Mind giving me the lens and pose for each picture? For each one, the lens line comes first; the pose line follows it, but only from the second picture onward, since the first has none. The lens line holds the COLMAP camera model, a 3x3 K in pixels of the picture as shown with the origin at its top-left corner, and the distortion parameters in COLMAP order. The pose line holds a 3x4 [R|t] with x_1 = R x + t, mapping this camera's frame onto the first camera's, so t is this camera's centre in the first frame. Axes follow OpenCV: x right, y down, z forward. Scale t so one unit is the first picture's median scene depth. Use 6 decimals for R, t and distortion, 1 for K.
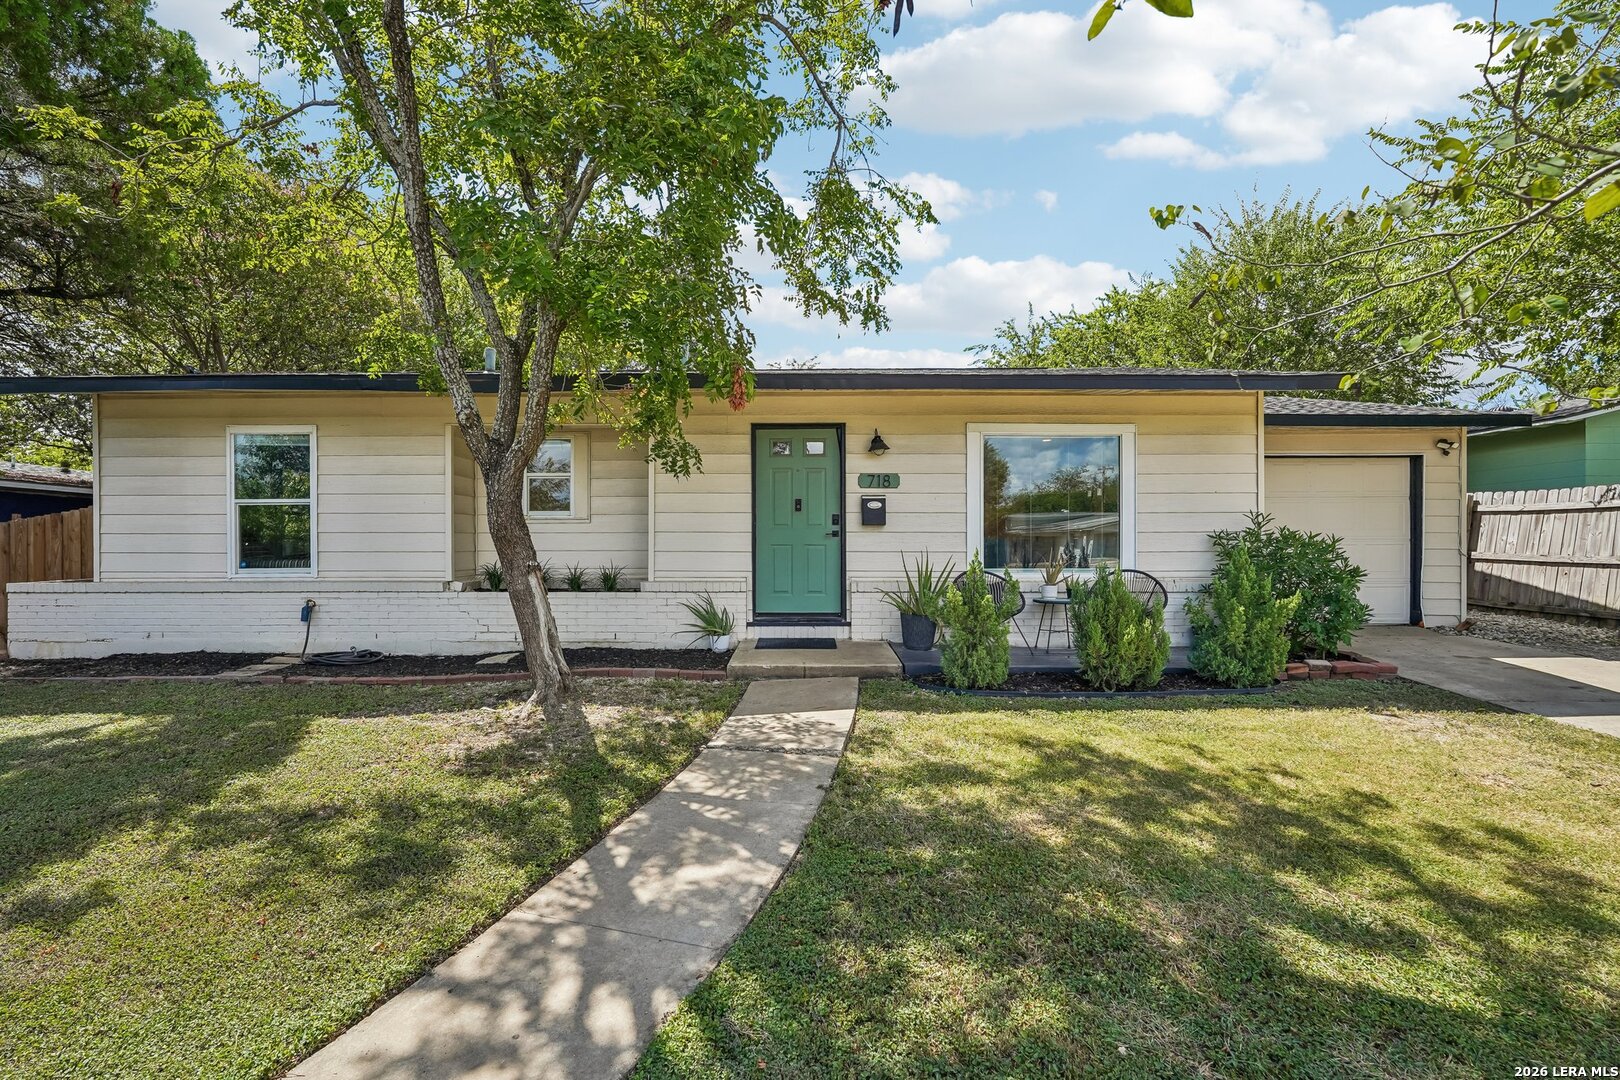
lens RADIAL K [[713.0, 0, 809.9], [0, 713.0, 543.7], [0, 0, 1]] dist [-0.013698, 0.000093]
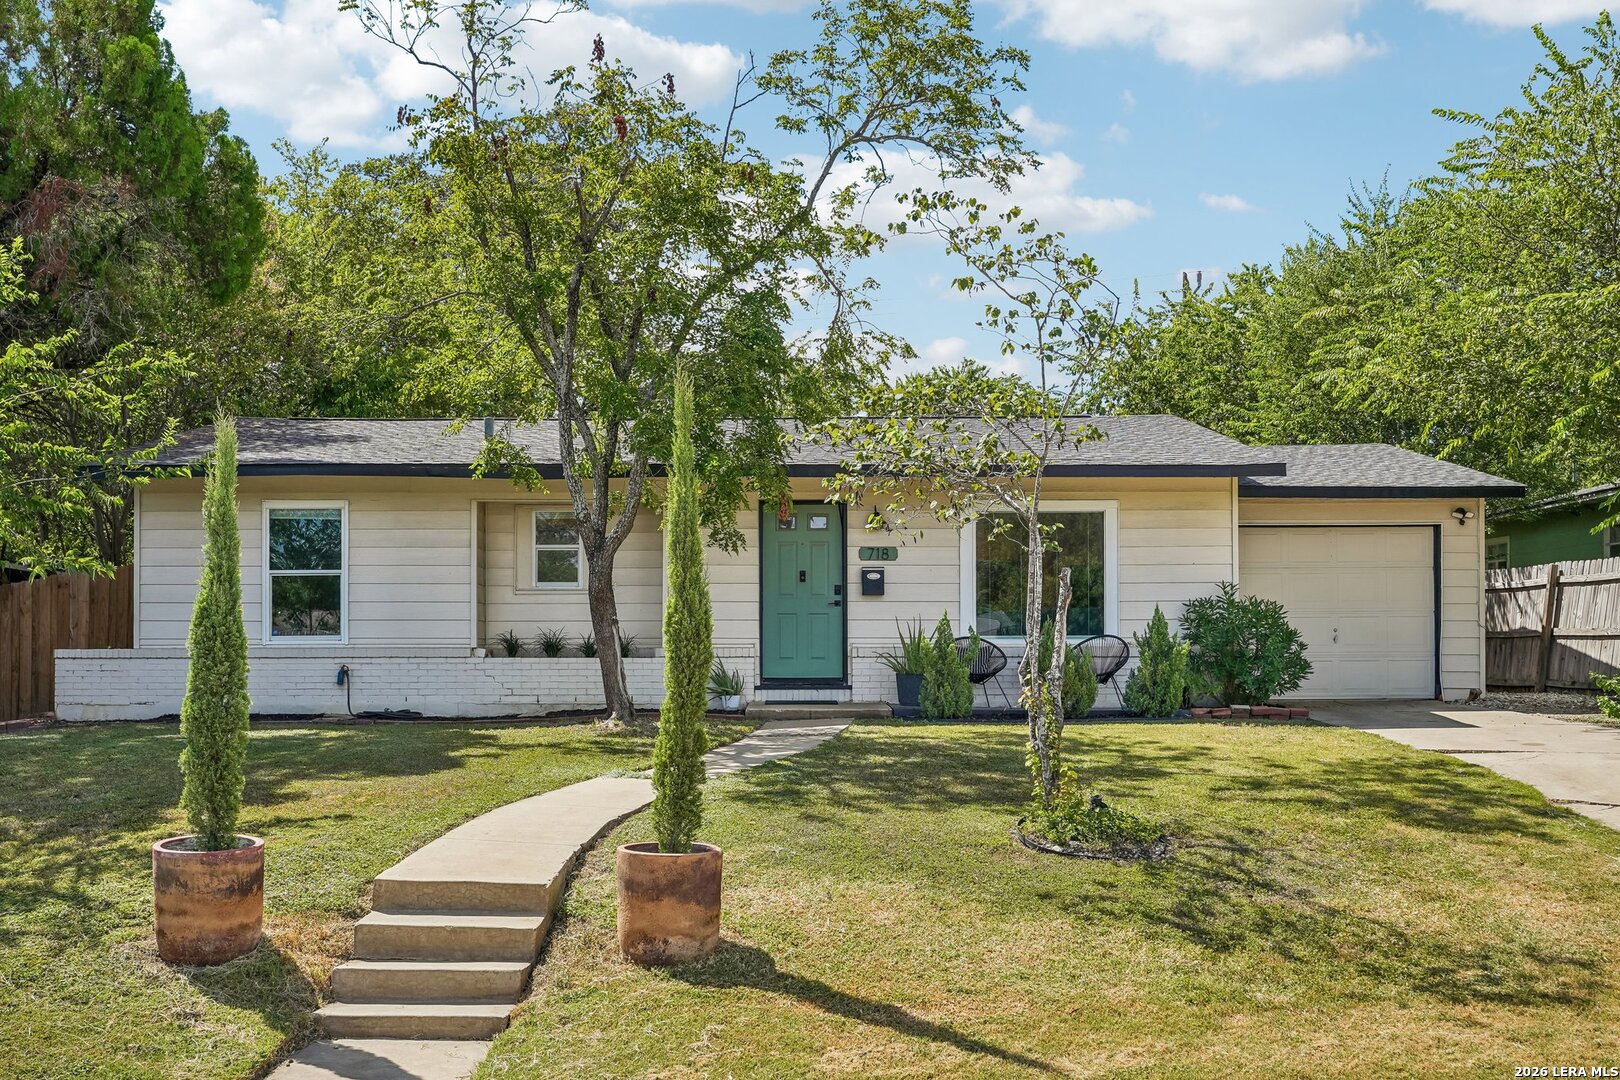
lens RADIAL K [[1660.9, 0, 812.6], [0, 1660.9, 656.2], [0, 0, 1]] dist [0.006211, 0.006186]
pose [[0.999958, -0.000658, 0.009155, -0.024494], [0.000756, 0.999942, -0.010741, 0.092722], [-0.009148, 0.010748, 0.999900, -1.494008]]
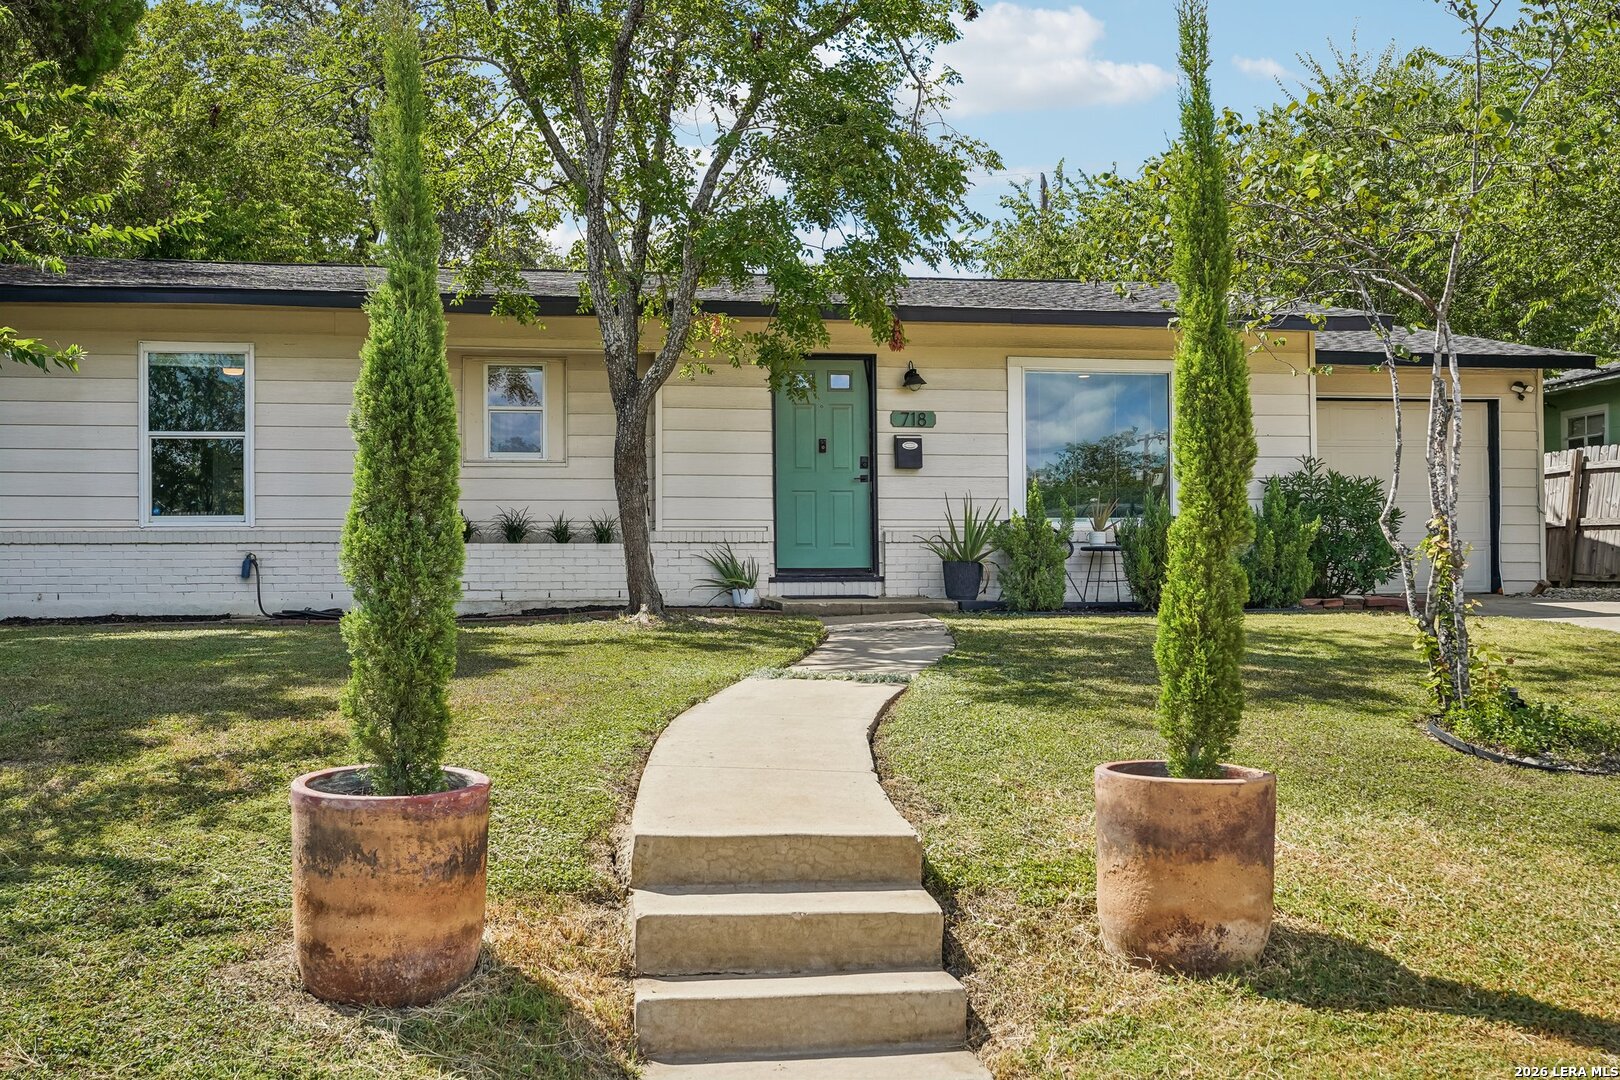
lens RADIAL K [[1615.7, 0, 806.9], [0, 1615.7, 575.1], [0, 0, 1]] dist [0.005641, -0.004893]
pose [[0.985767, -0.004034, 0.168071, -0.377694], [0.007128, 0.999816, -0.017810, 0.143094], [-0.167969, 0.018755, 0.985614, -0.976630]]
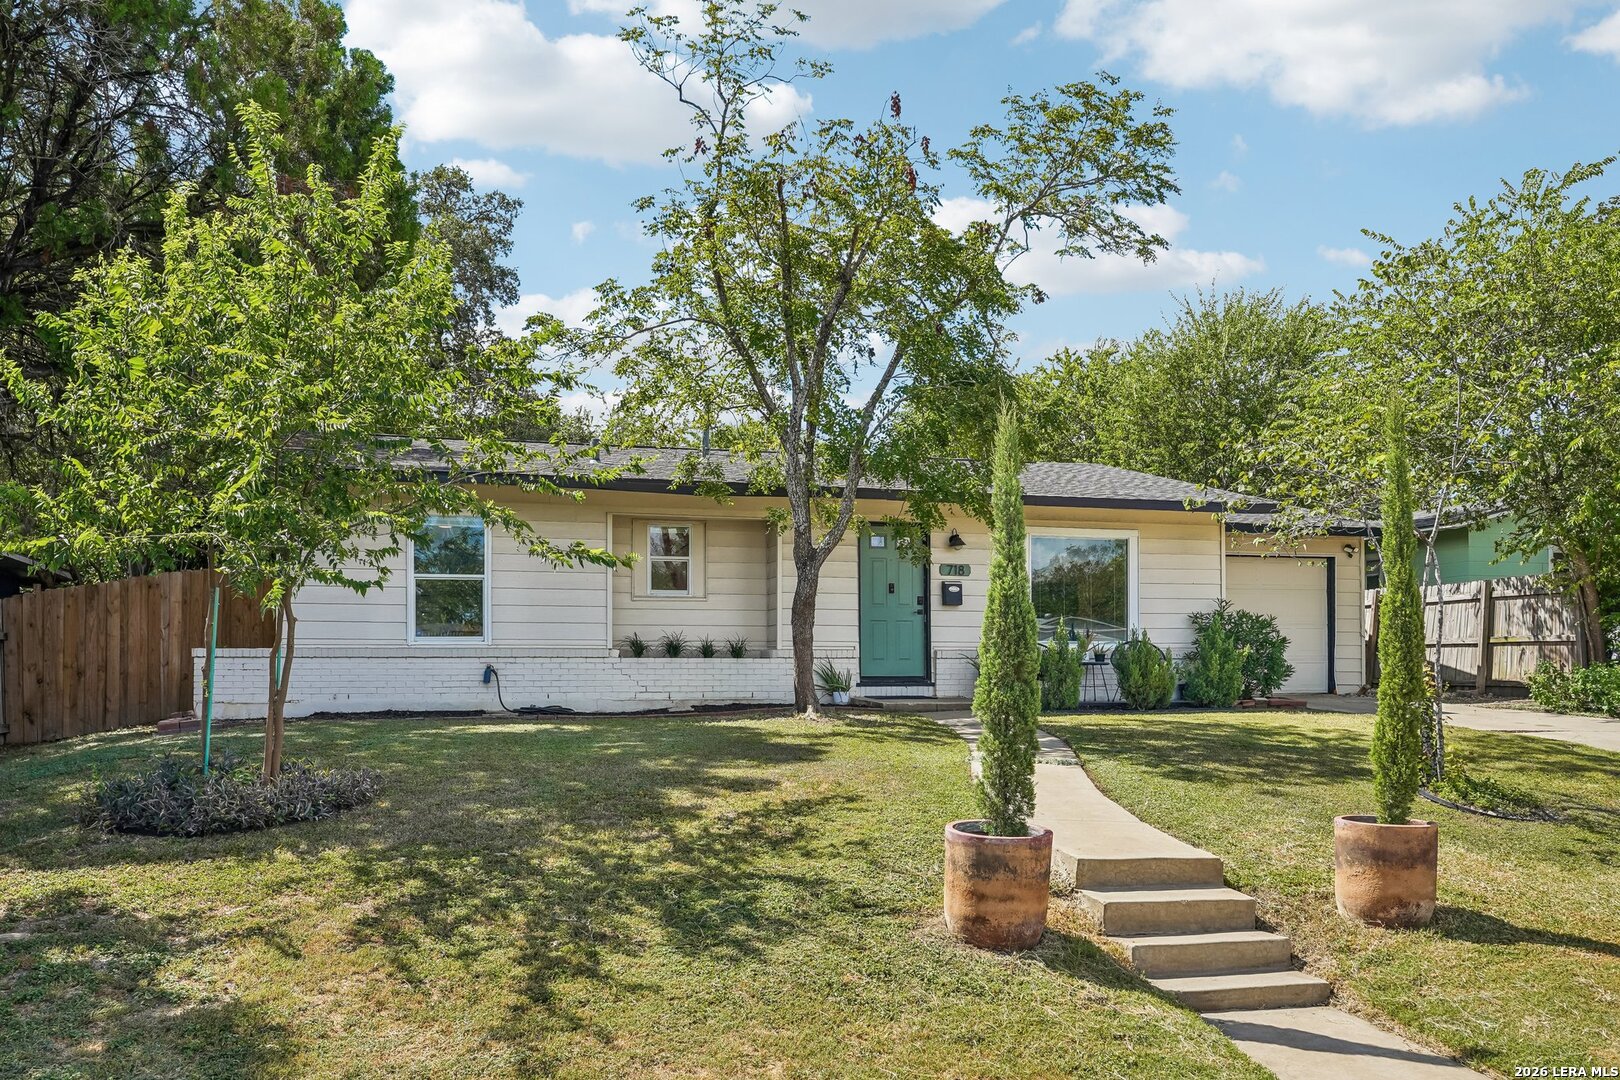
lens RADIAL K [[1356.7, 0, 809.1], [0, 1356.7, 659.7], [0, 0, 1]] dist [0.006027, 0.006281]
pose [[0.959180, 0.002120, 0.282790, -0.824232], [0.002339, 0.999878, -0.015427, 0.105907], [-0.282788, 0.015459, 0.959058, -1.211994]]
